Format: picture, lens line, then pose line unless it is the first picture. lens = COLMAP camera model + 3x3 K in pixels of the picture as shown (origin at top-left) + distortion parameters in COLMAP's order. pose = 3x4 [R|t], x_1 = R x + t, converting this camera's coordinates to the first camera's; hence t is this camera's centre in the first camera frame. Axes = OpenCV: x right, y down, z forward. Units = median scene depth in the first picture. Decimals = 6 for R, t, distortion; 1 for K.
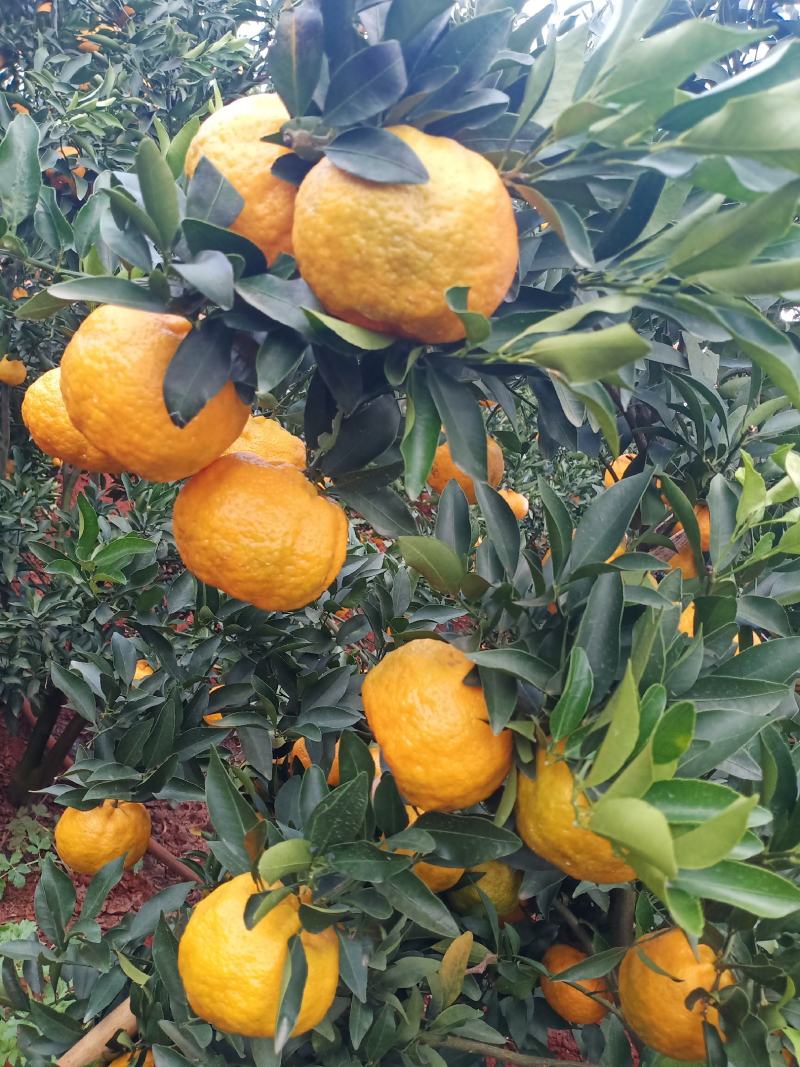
lens RADIAL K [[837.9, 0, 400.0], [0, 837.9, 533.5], [0, 0, 1]] dist [0.072662, -0.146787]
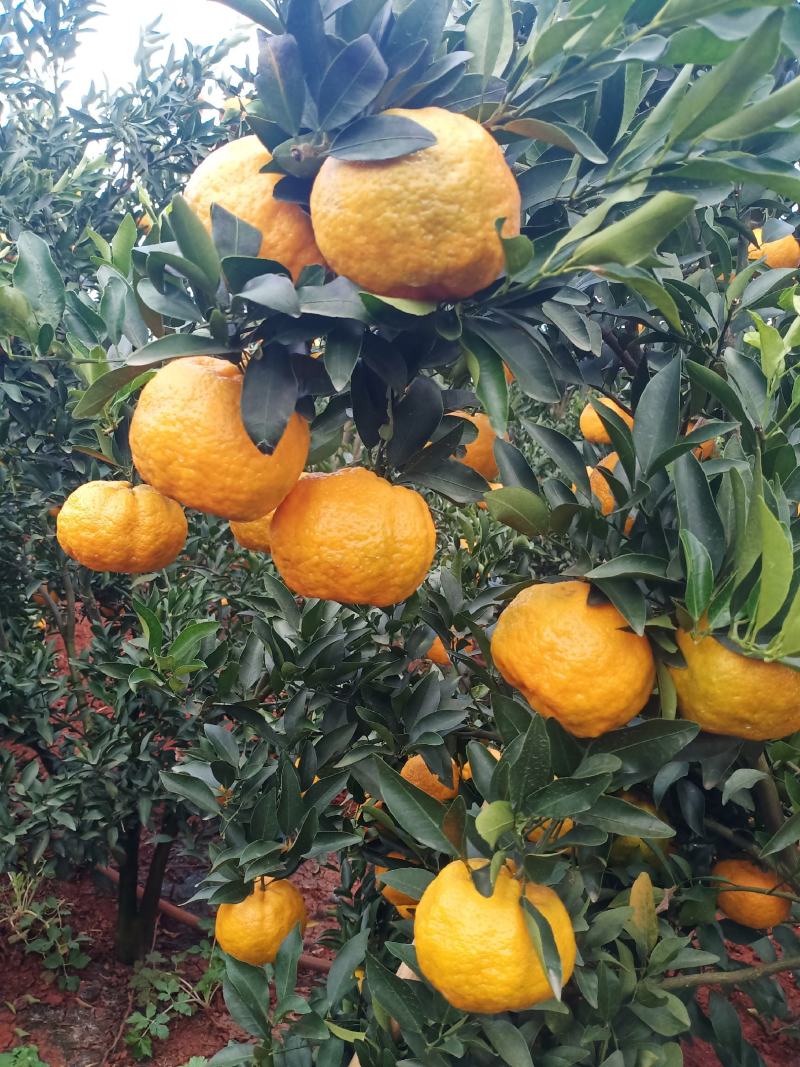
lens RADIAL K [[841.2, 0, 400.0], [0, 841.2, 533.5], [0, 0, 1]] dist [0.061508, -0.145862]
pose [[0.935902, -0.349575, 0.043410, -0.160335], [0.351377, 0.935160, -0.044837, 0.061026], [-0.024921, 0.057216, 0.998051, -0.044157]]
